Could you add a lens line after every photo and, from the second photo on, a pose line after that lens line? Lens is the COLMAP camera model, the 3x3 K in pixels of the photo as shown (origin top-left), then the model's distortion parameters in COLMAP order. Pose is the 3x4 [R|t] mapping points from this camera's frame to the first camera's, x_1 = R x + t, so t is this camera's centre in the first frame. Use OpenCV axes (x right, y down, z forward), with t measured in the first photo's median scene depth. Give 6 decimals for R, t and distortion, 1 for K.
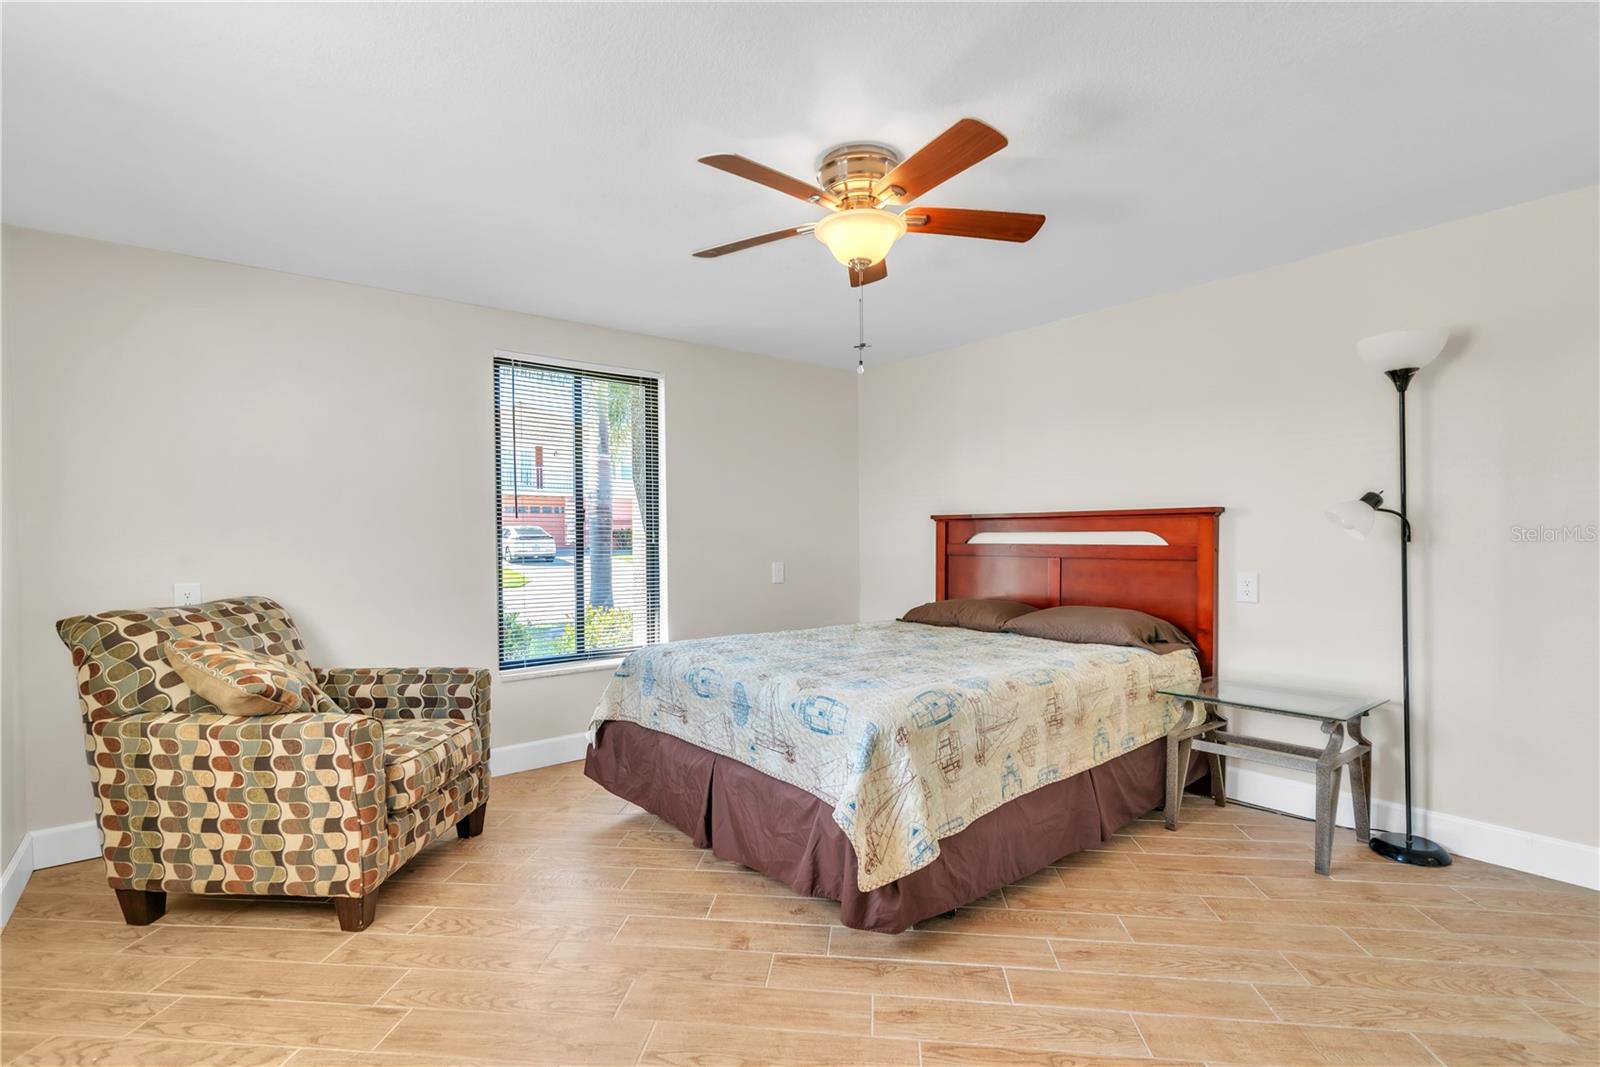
lens RADIAL K [[750.8, 0, 798.7], [0, 750.8, 539.6], [0, 0, 1]] dist [-0.029360, 0.000052]
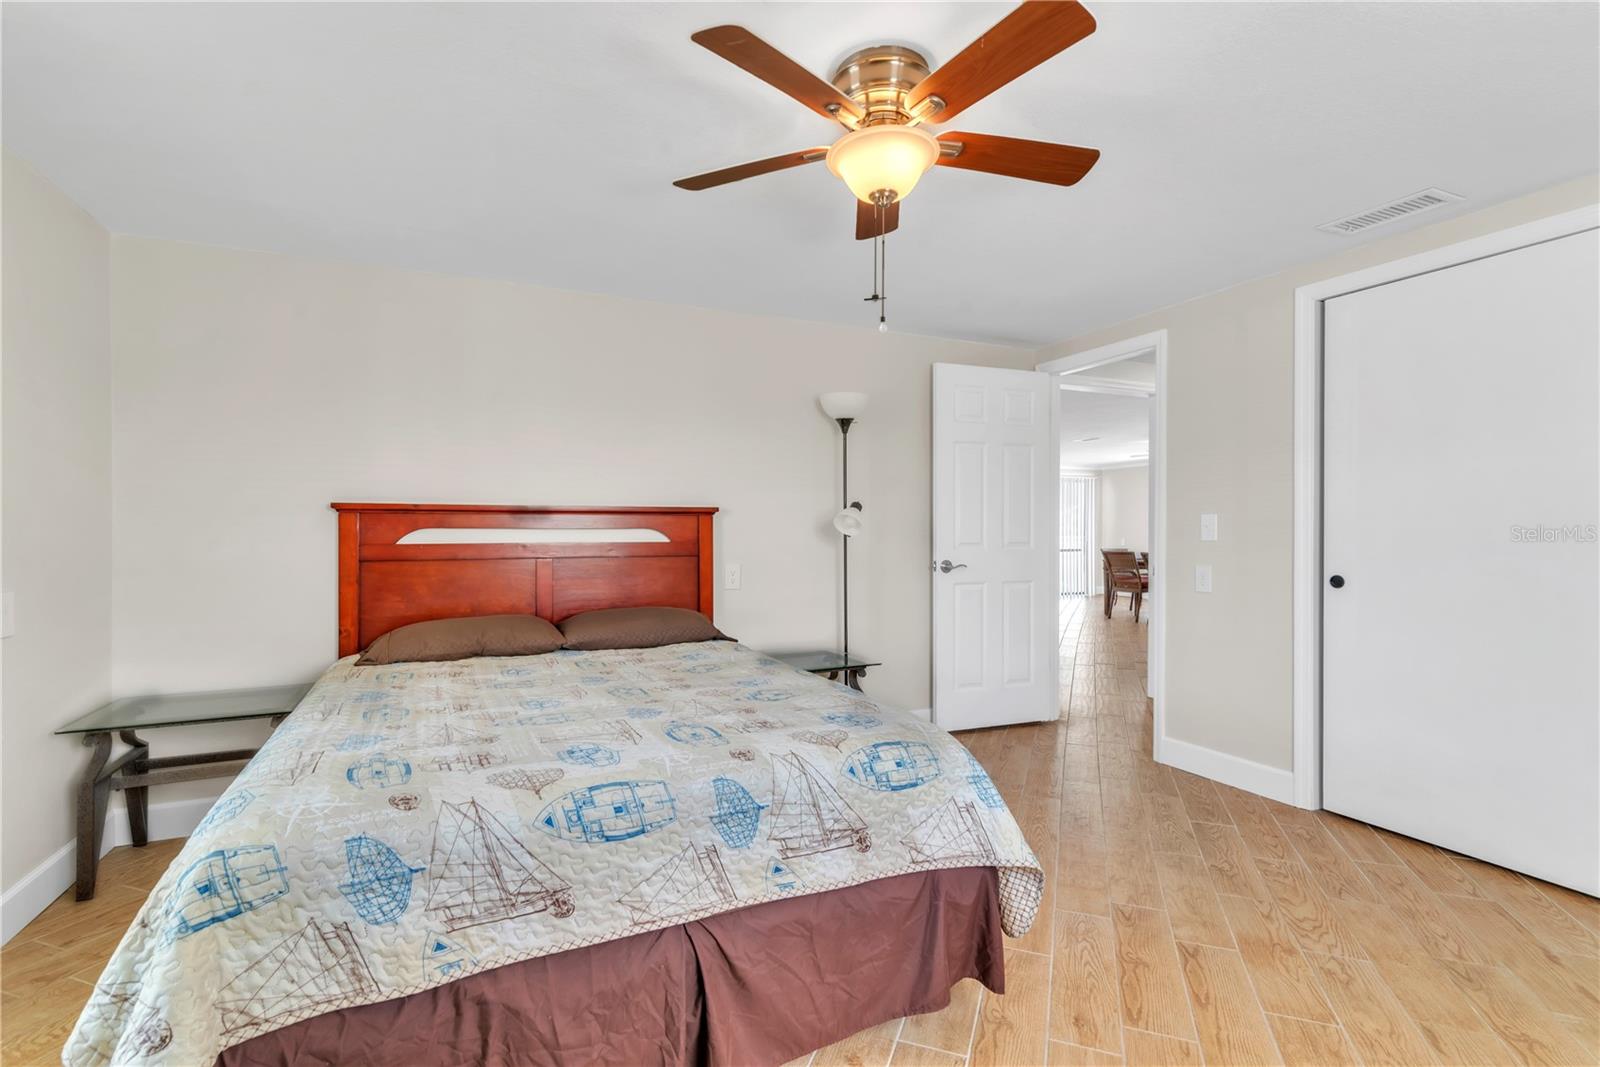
lens RADIAL K [[725.5, 0, 798.5], [0, 725.5, 530.3], [0, 0, 1]] dist [0.003571, -0.000546]
pose [[0.256653, 0.002922, 0.966499, -0.581150], [0.006445, 0.999968, -0.004734, -0.003427], [-0.966482, 0.007444, 0.256626, 0.738542]]
